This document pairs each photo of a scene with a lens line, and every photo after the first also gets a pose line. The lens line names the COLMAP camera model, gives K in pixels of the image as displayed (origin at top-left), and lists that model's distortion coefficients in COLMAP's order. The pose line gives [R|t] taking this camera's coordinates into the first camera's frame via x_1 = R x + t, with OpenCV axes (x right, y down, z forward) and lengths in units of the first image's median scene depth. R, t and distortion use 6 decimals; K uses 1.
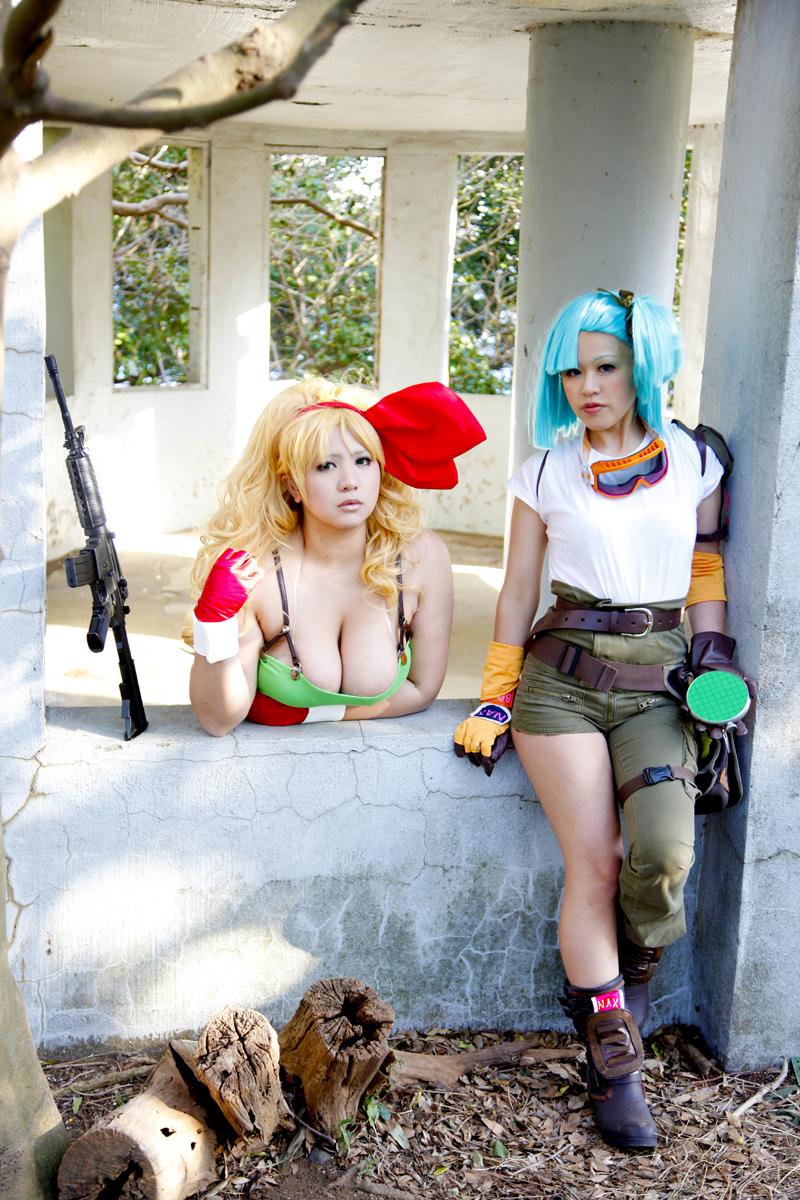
lens RADIAL K [[1694.4, 0, 400.7], [0, 1694.4, 634.7], [0, 0, 1]] dist [0.144586, -0.038638]
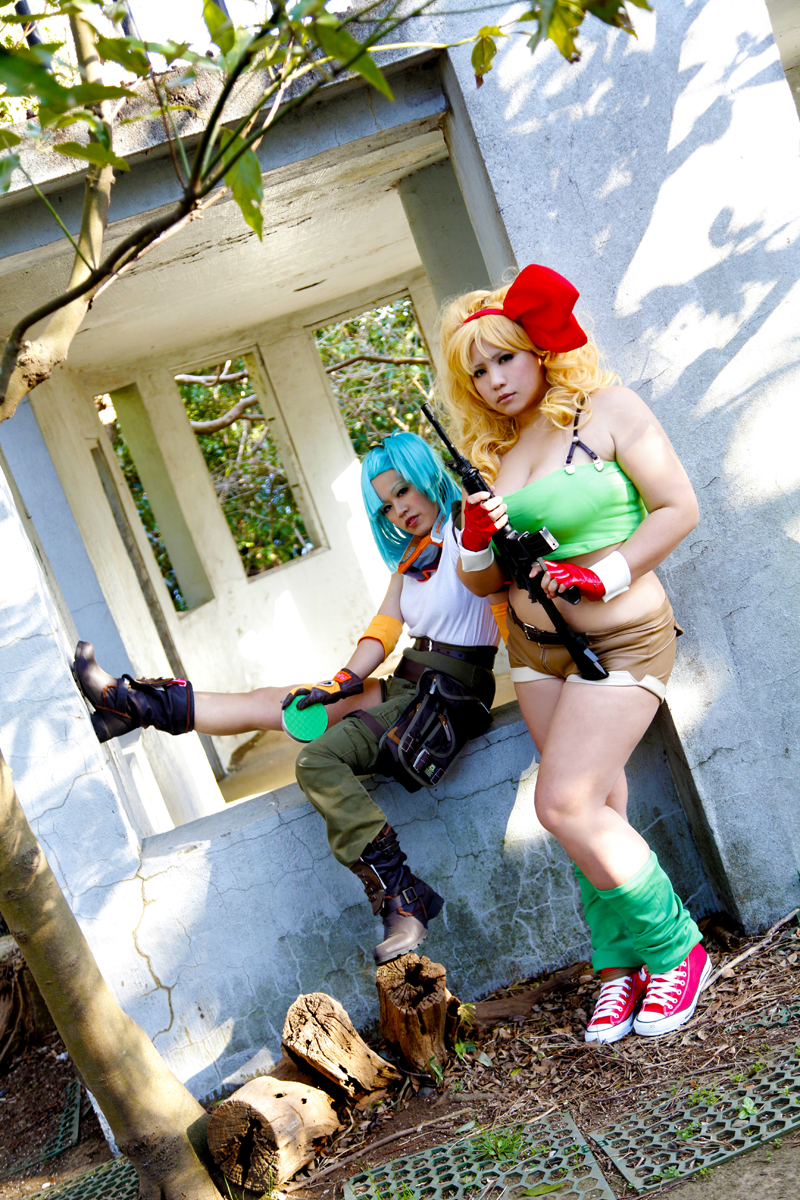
lens RADIAL K [[1731.9, 0, 414.3], [0, 1731.9, 628.3], [0, 0, 1]] dist [0.147153, 0.009900]
pose [[0.926257, -0.351064, -0.137119, 0.222354], [0.340351, 0.935406, -0.095794, 0.089609], [0.161892, 0.042061, 0.985912, -0.284038]]
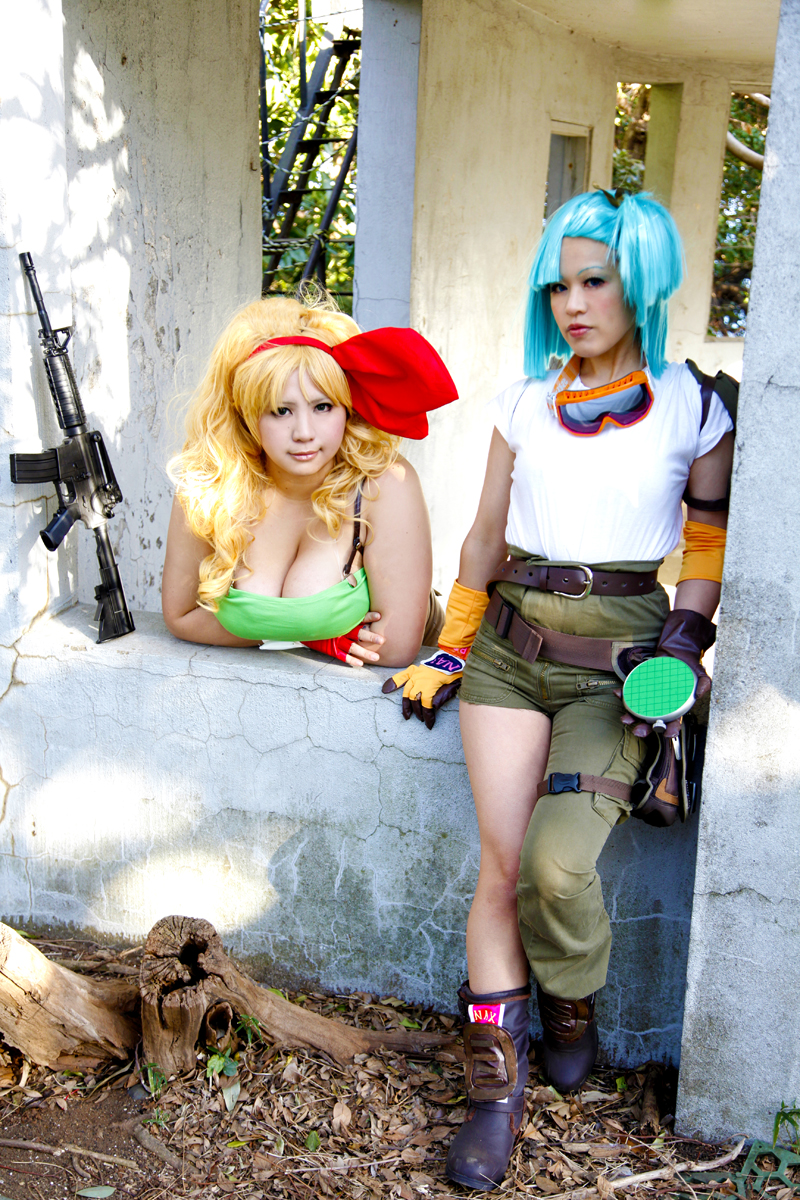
lens RADIAL K [[1515.1, 0, 393.6], [0, 1515.1, 631.4], [0, 0, 1]] dist [0.081134, 0.045933]
pose [[0.864505, 0.130351, -0.485427, 0.411550], [-0.111858, 0.991461, 0.067025, -0.024169], [0.490018, -0.003644, 0.871704, 0.286615]]
